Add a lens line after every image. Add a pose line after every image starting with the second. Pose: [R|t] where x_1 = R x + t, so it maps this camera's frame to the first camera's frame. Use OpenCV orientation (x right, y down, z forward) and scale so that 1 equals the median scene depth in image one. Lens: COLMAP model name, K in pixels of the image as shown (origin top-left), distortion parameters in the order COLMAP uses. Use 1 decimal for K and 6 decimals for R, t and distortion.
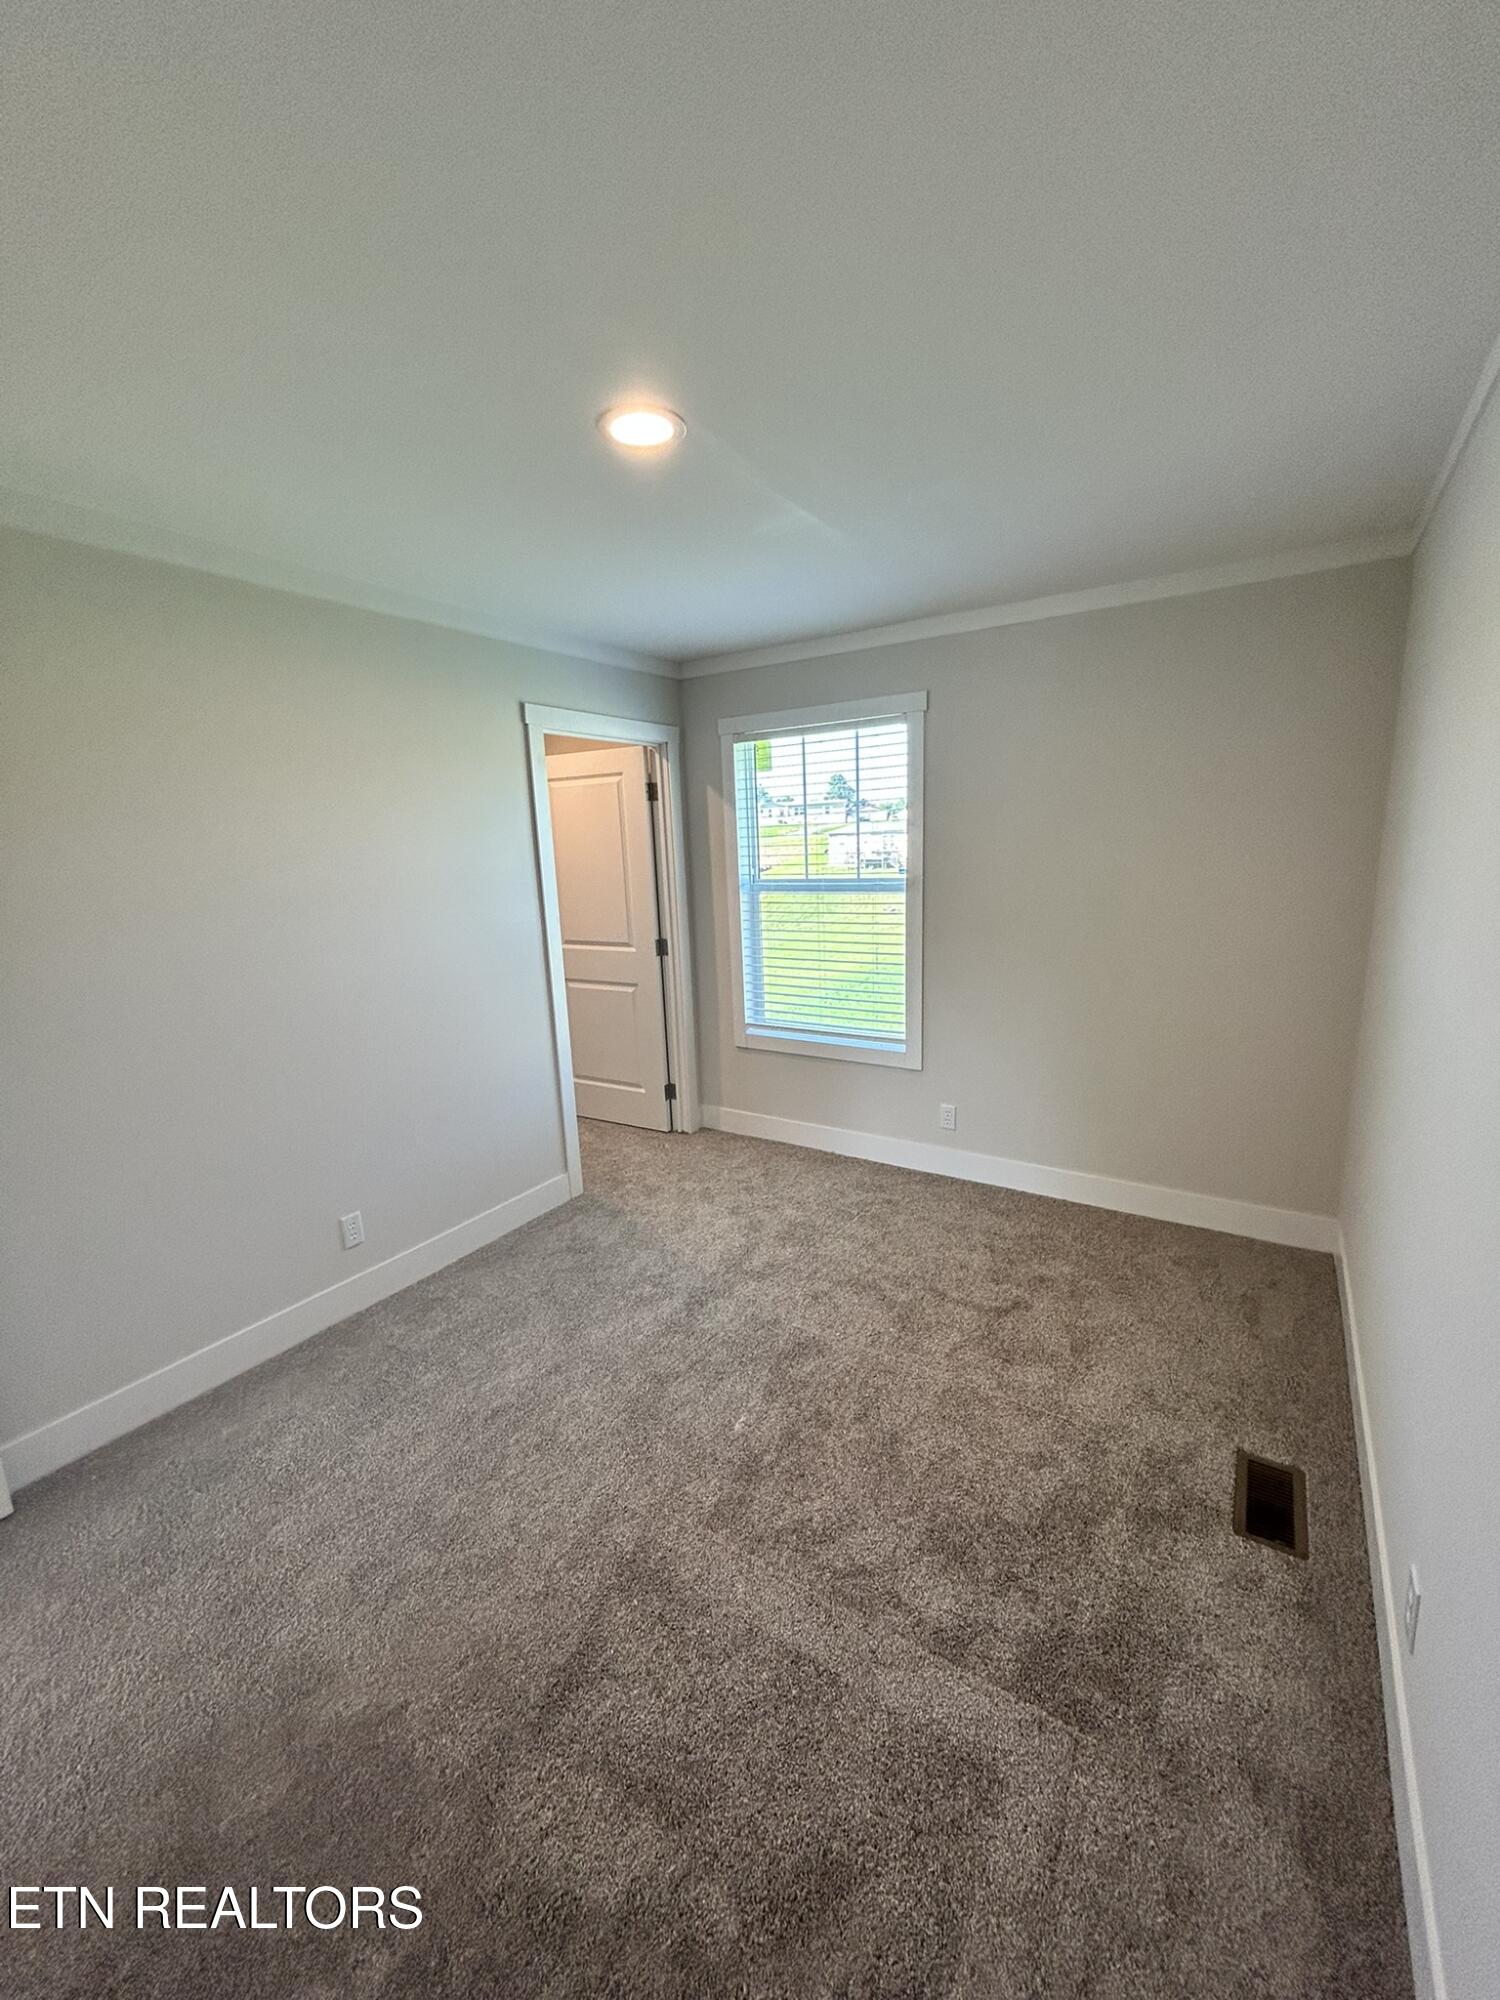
lens RADIAL K [[791.4, 0, 750.0], [0, 791.4, 1000.0], [0, 0, 1]] dist [0.002564, 0.000354]
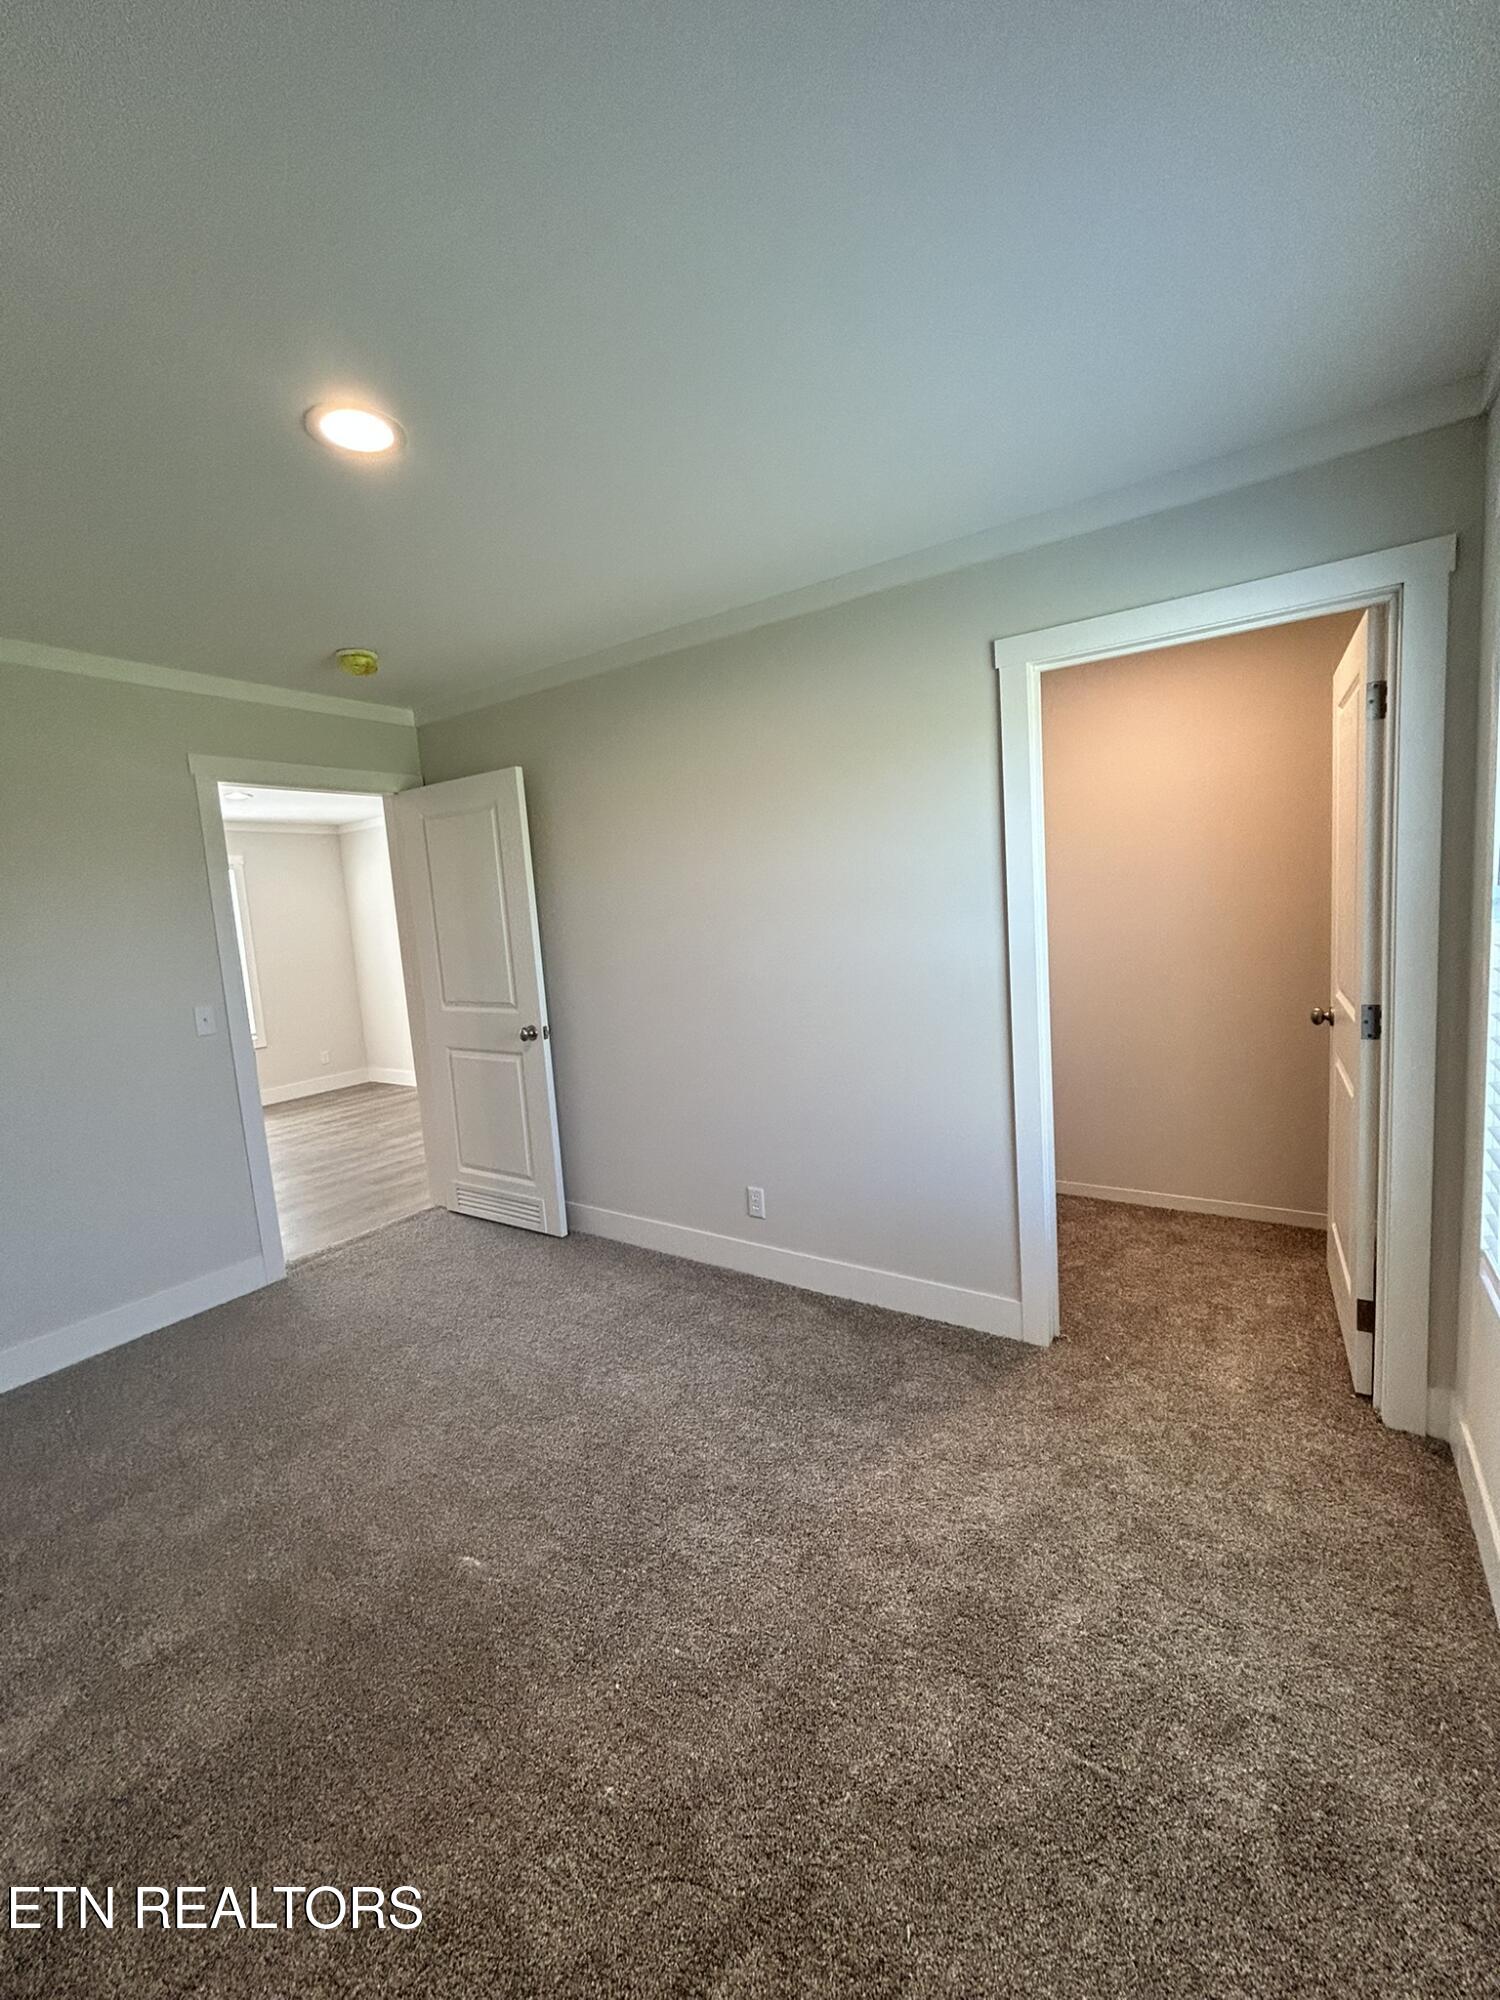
lens RADIAL K [[803.1, 0, 750.0], [0, 803.1, 1000.0], [0, 0, 1]] dist [0.000737, 0.000016]
pose [[-0.011586, 0.155865, -0.987710, 0.462838], [-0.131538, 0.978955, 0.156026, -0.131796], [0.991243, 0.131729, 0.009160, 0.769552]]
